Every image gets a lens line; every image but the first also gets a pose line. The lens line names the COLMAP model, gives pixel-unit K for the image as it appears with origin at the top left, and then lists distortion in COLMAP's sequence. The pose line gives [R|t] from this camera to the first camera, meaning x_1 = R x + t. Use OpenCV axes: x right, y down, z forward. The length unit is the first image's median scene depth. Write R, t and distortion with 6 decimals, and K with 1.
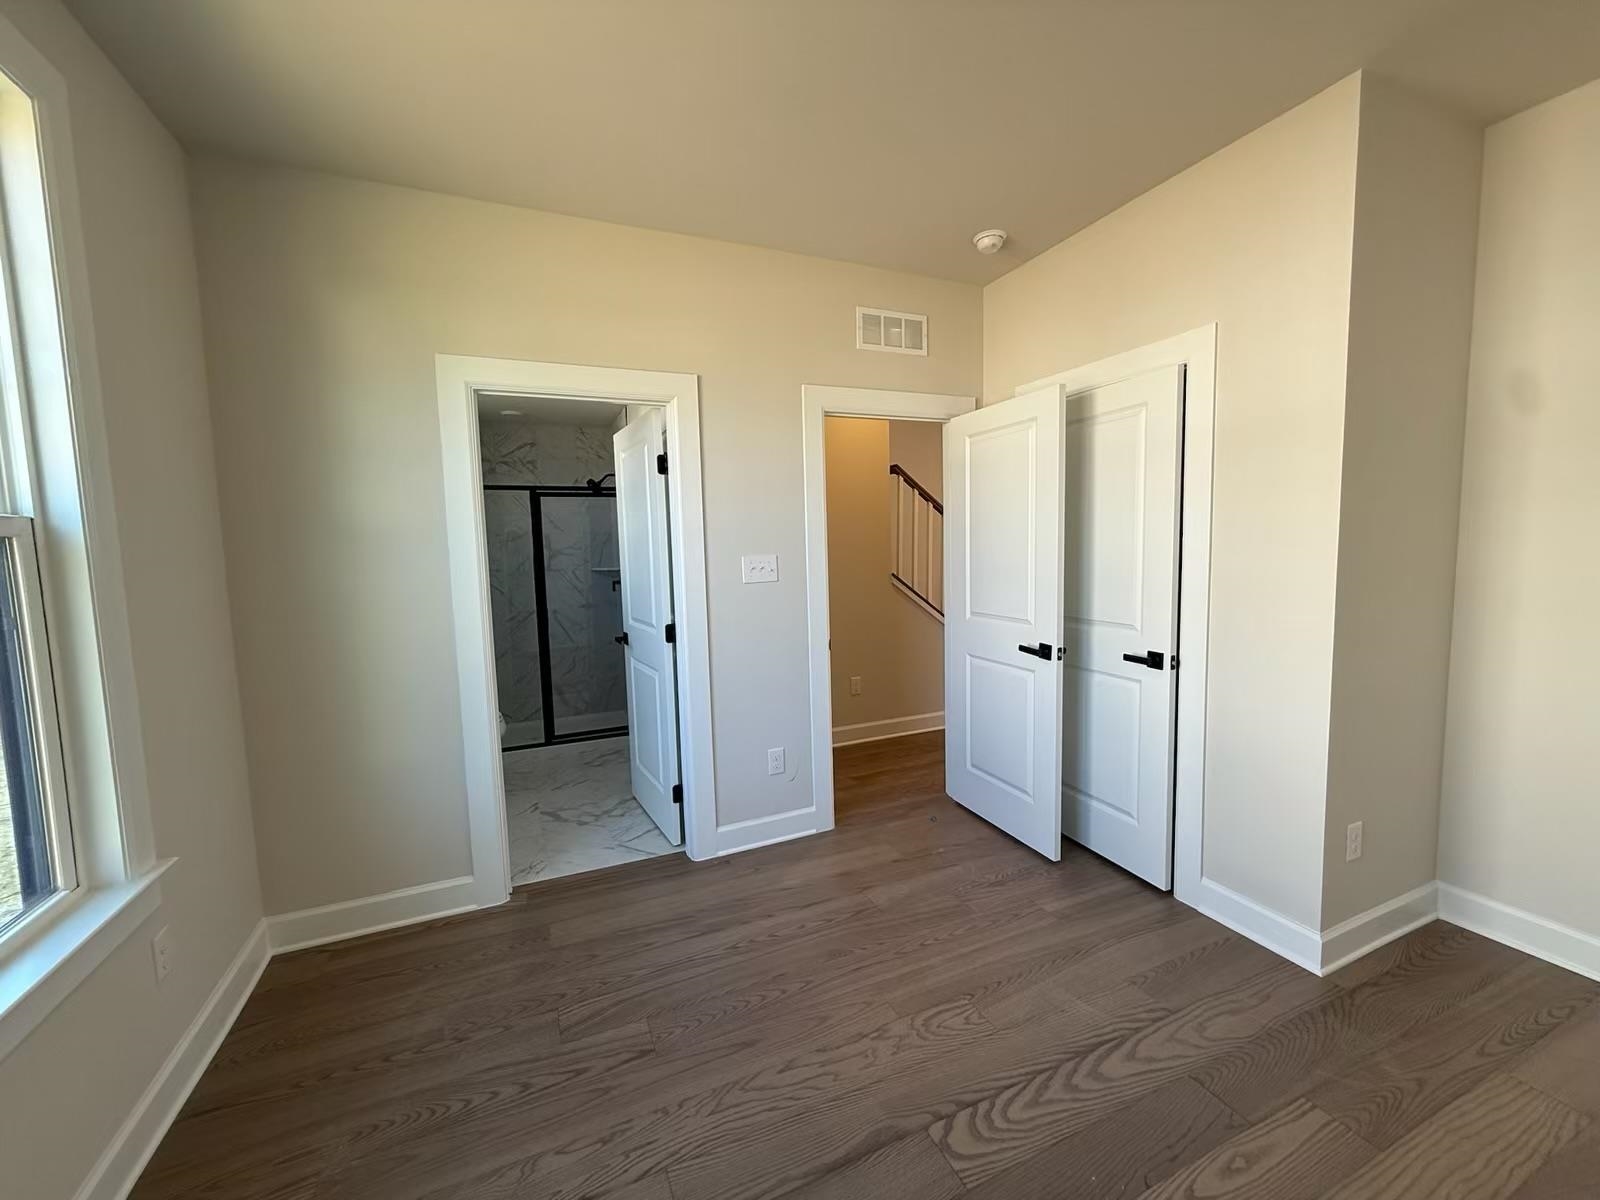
lens RADIAL K [[638.0, 0, 797.3], [0, 638.0, 601.1], [0, 0, 1]] dist [0.000780, 0.000010]
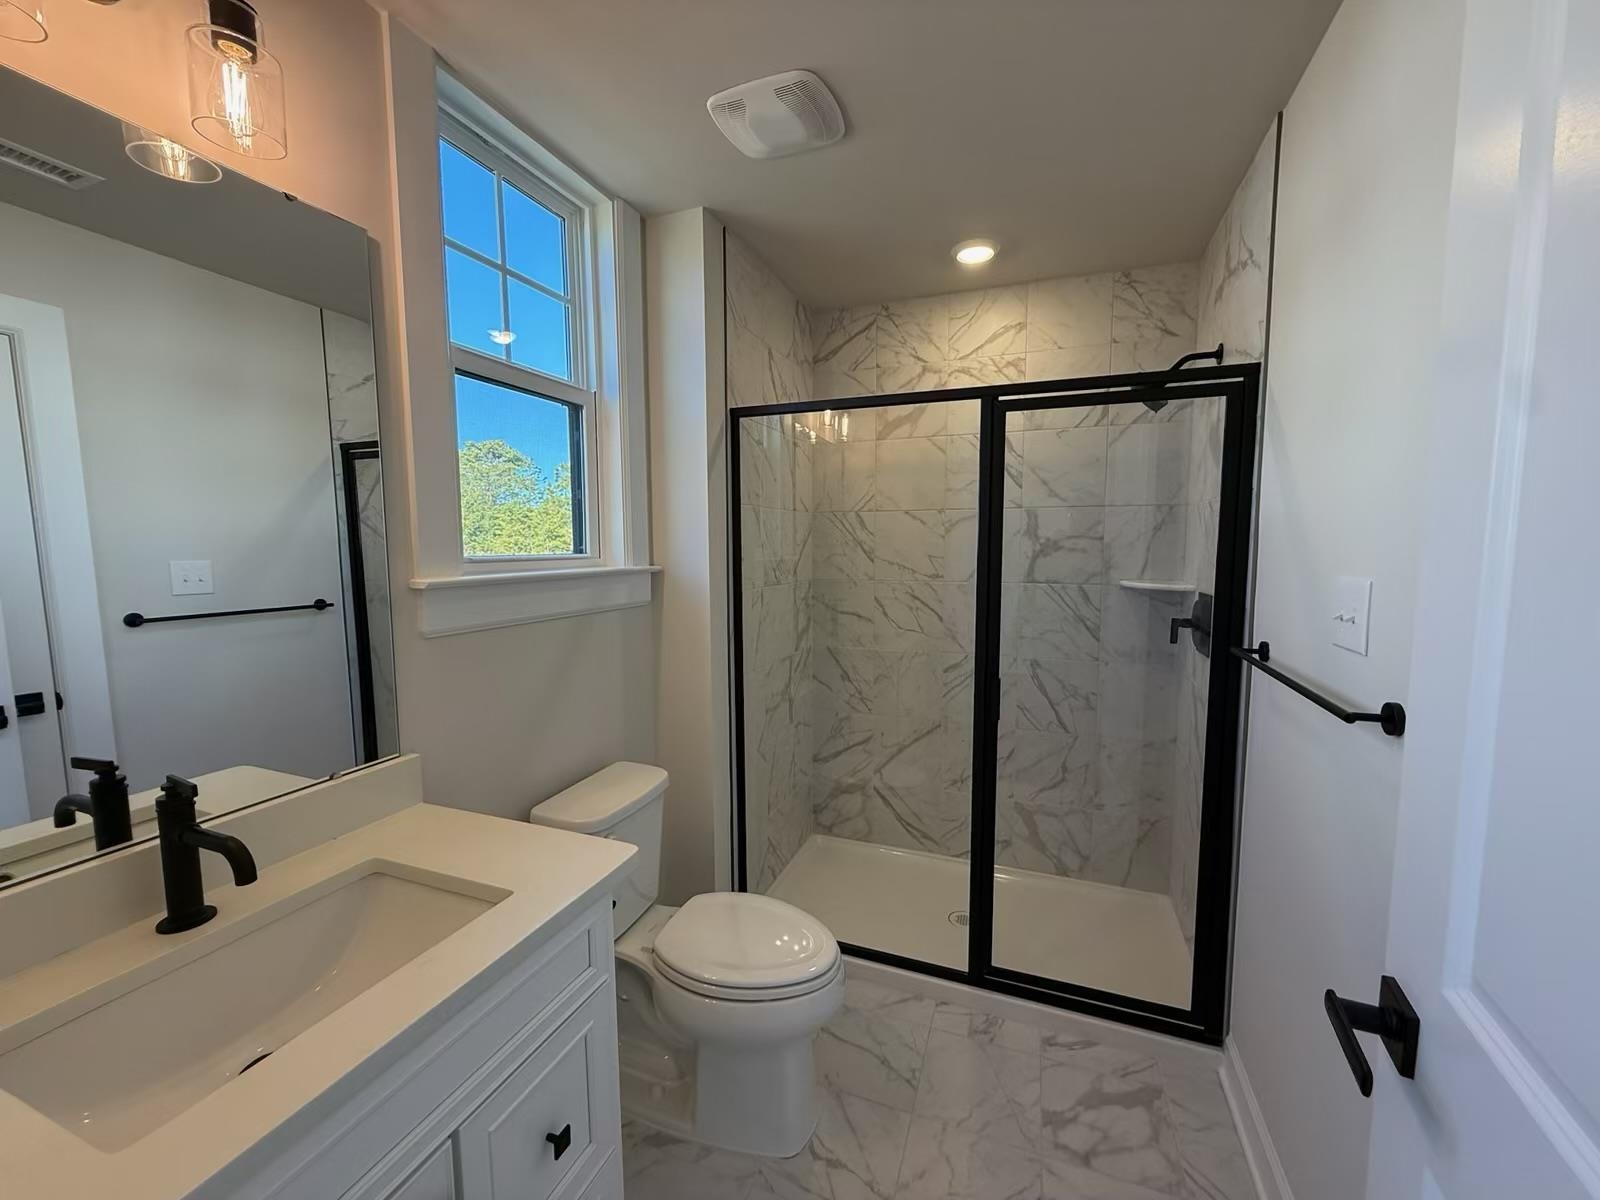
lens RADIAL K [[638.0, 0, 796.4], [0, 638.0, 599.7], [0, 0, 1]] dist [0.000780, 0.000010]
pose [[0.702021, 0.089044, -0.706567, -0.169585], [-0.073647, 0.995910, 0.052335, -0.047666], [0.708338, 0.015296, 0.705708, 0.537389]]
